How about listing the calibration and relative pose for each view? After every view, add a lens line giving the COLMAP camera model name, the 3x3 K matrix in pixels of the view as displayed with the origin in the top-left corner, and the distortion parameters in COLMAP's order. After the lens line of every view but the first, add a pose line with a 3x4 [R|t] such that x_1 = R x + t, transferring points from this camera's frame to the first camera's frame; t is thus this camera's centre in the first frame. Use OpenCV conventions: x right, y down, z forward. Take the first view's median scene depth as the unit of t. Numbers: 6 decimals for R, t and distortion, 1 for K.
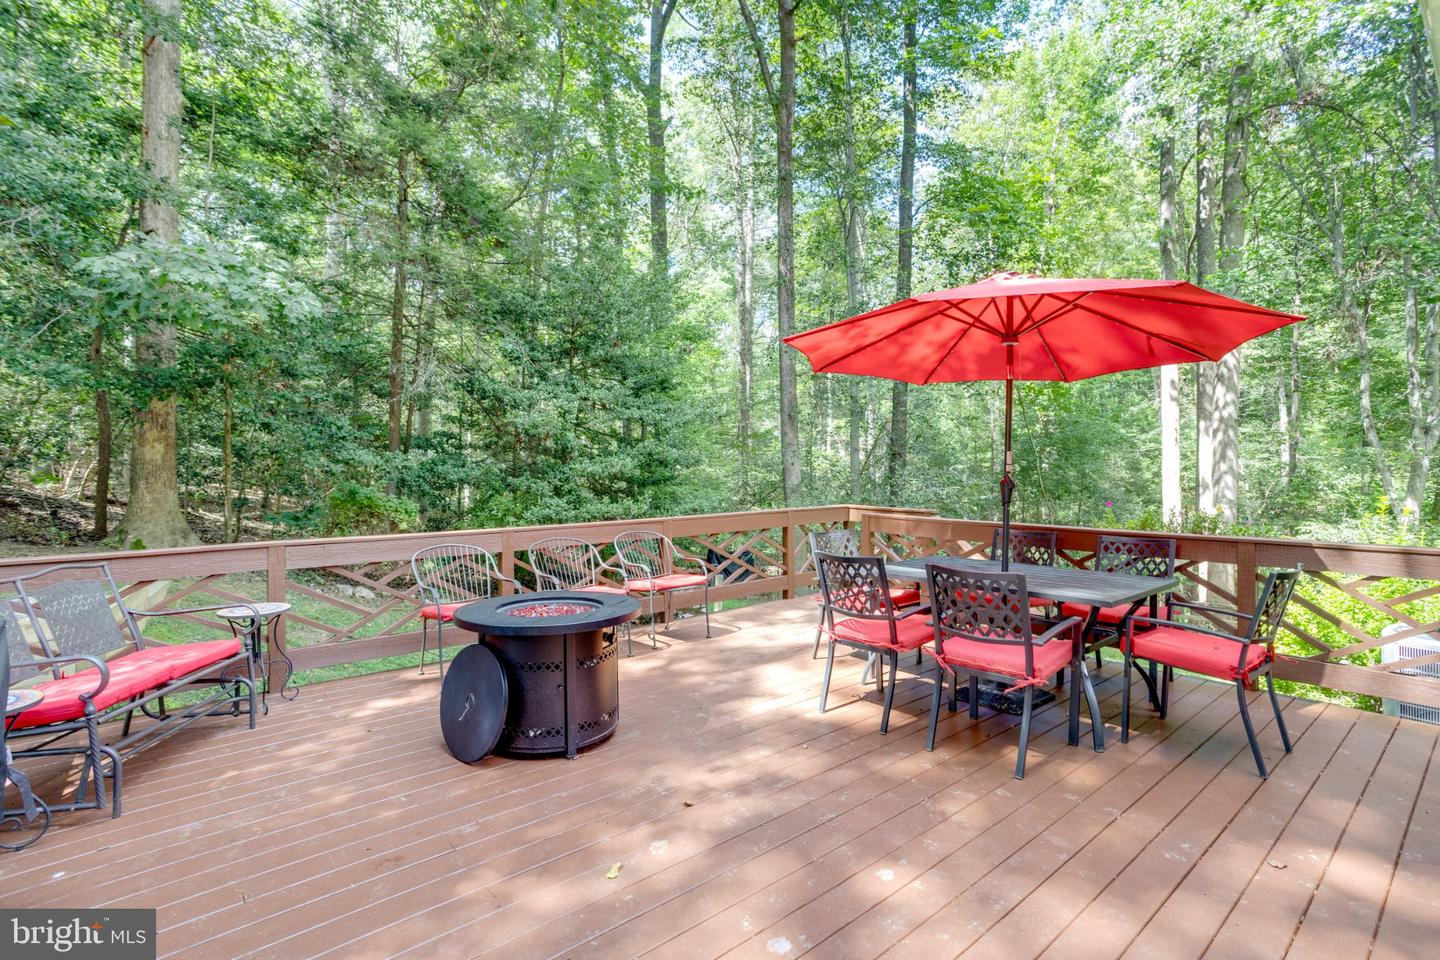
lens RADIAL K [[663.9, 0, 720.0], [0, 663.9, 480.0], [0, 0, 1]] dist [-0.058500, -0.000155]
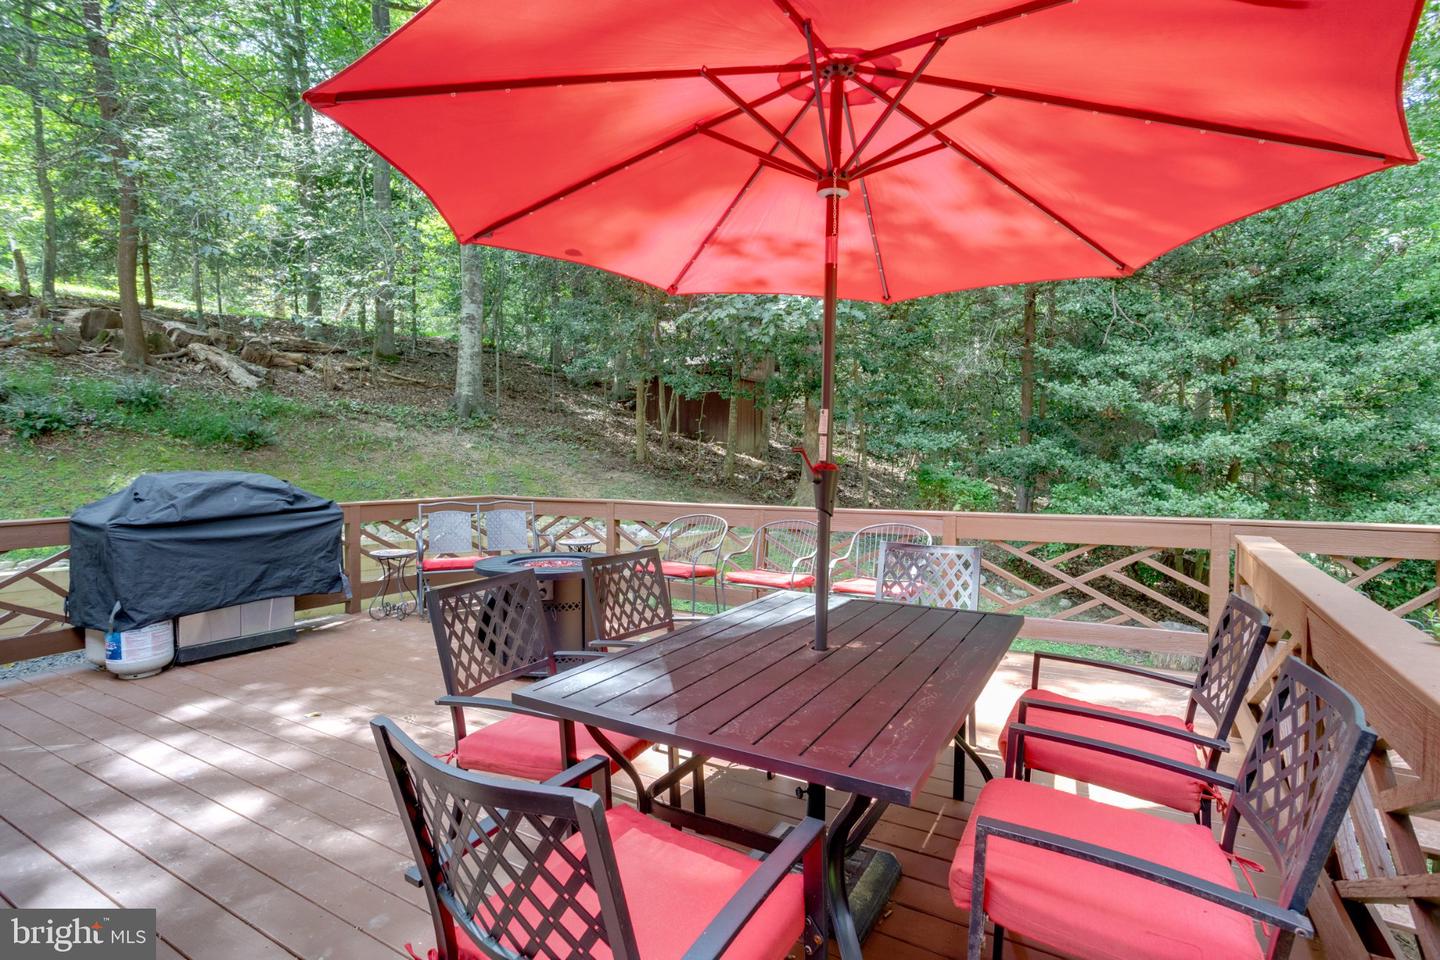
lens RADIAL K [[688.5, 0, 738.9], [0, 688.5, 459.4], [0, 0, 1]] dist [-0.044381, 0.035313]
pose [[0.372026, 0.015938, -0.928085, 1.206561], [-0.013530, 0.999839, 0.011746, -0.012106], [0.928124, 0.008187, 0.372182, 0.974887]]
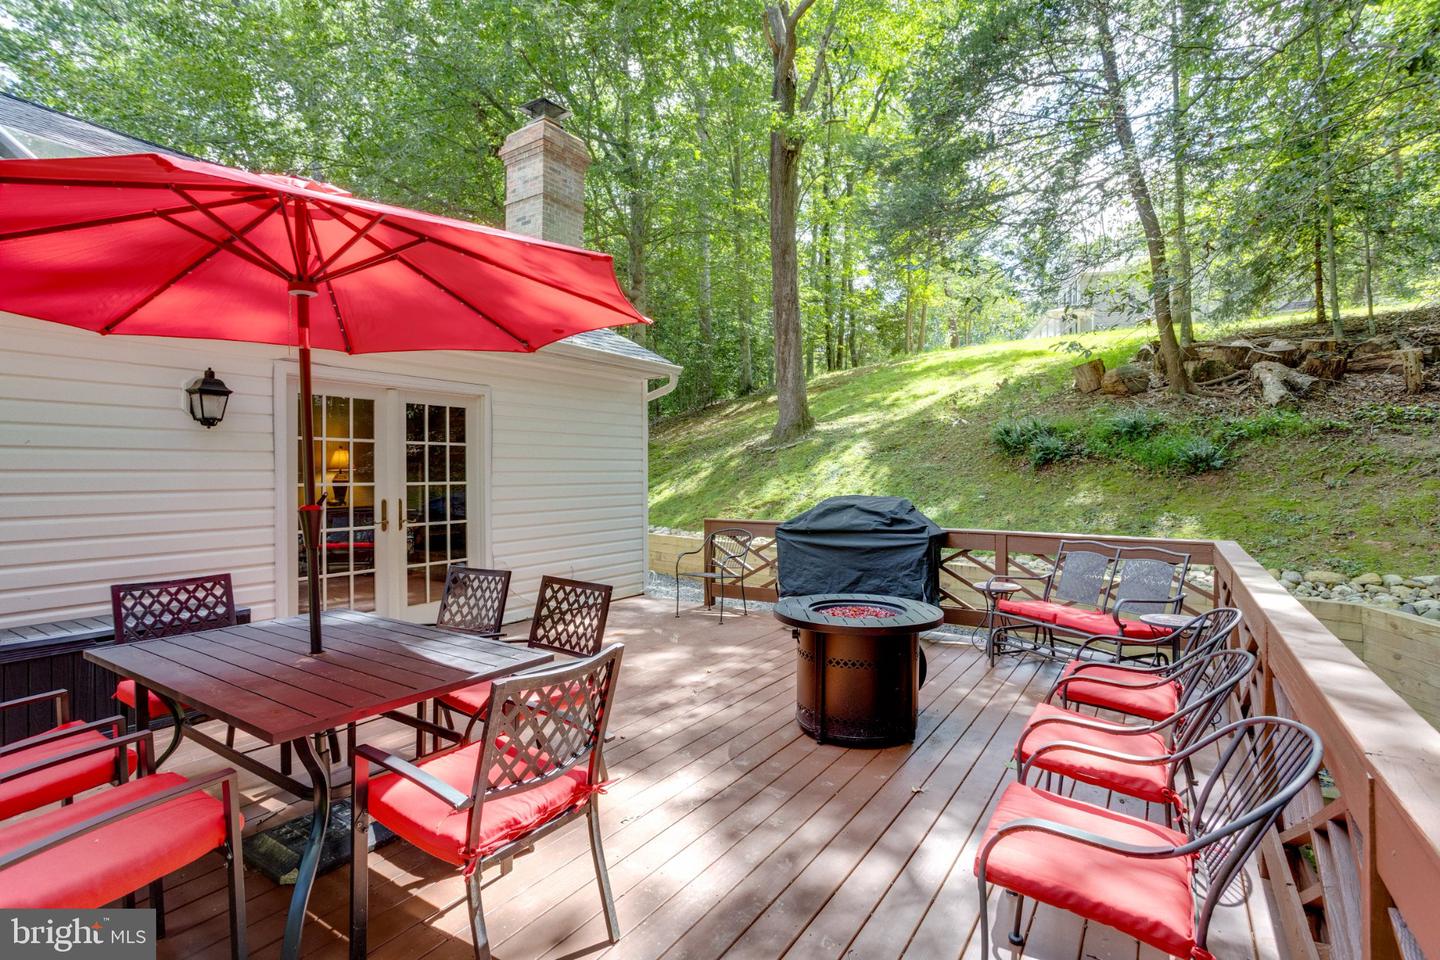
lens RADIAL K [[688.5, 0, 738.9], [0, 688.5, 459.4], [0, 0, 1]] dist [-0.044381, 0.035313]
pose [[-0.950256, 0.006978, -0.311391, 0.320268], [0.010030, 0.999916, -0.008202, -0.047635], [0.311308, -0.010917, -0.950246, 2.299850]]
